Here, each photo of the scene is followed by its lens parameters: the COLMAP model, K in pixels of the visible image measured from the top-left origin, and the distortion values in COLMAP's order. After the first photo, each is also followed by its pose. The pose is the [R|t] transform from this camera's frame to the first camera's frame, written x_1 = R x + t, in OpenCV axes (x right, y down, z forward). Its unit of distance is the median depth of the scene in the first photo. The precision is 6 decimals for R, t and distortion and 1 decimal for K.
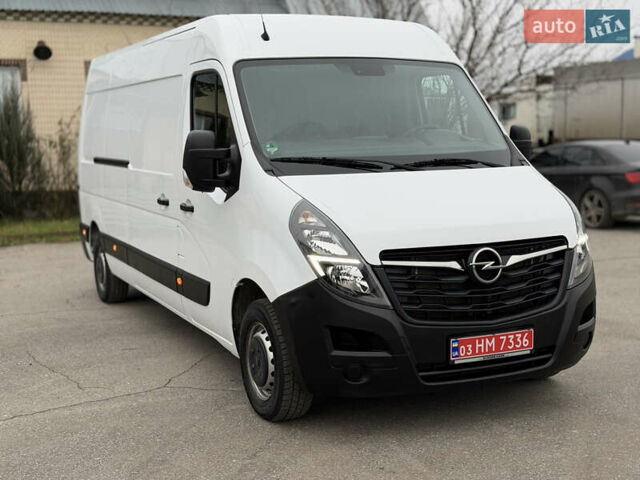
lens RADIAL K [[897.6, 0, 320.0], [0, 897.6, 240.0], [0, 0, 1]] dist [0.119382, 0.000509]
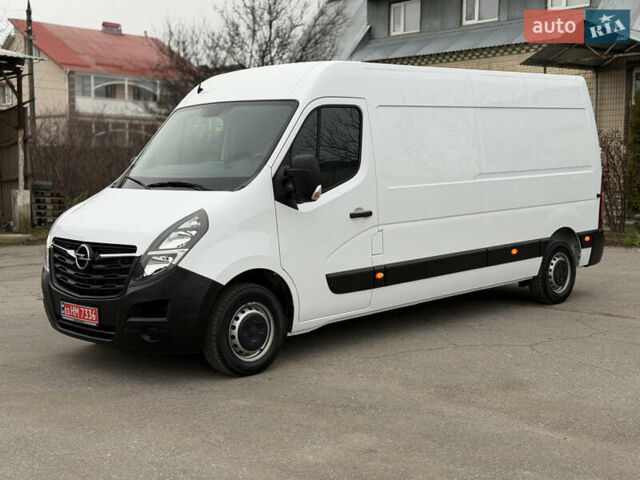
lens RADIAL K [[917.1, 0, 320.3], [0, 917.1, 228.2], [0, 0, 1]] dist [0.031043, 0.001016]
pose [[0.350927, 0.094129, -0.931660, 1.657836], [-0.099216, 0.993072, 0.062962, -0.145125], [0.931132, 0.070340, 0.357835, 0.819723]]
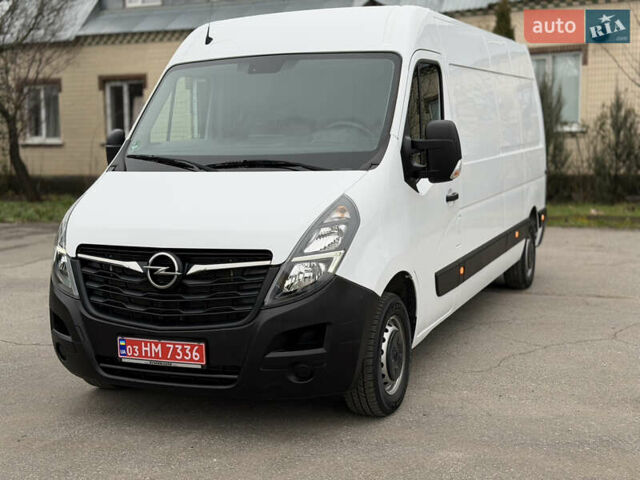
lens RADIAL K [[897.6, 0, 320.0], [0, 897.6, 240.0], [0, 0, 1]] dist [0.119382, 0.000509]
pose [[0.678714, 0.095059, -0.728225, 1.009353], [-0.077673, 0.995318, 0.057532, -0.074512], [0.730284, 0.017516, 0.682919, 0.448220]]
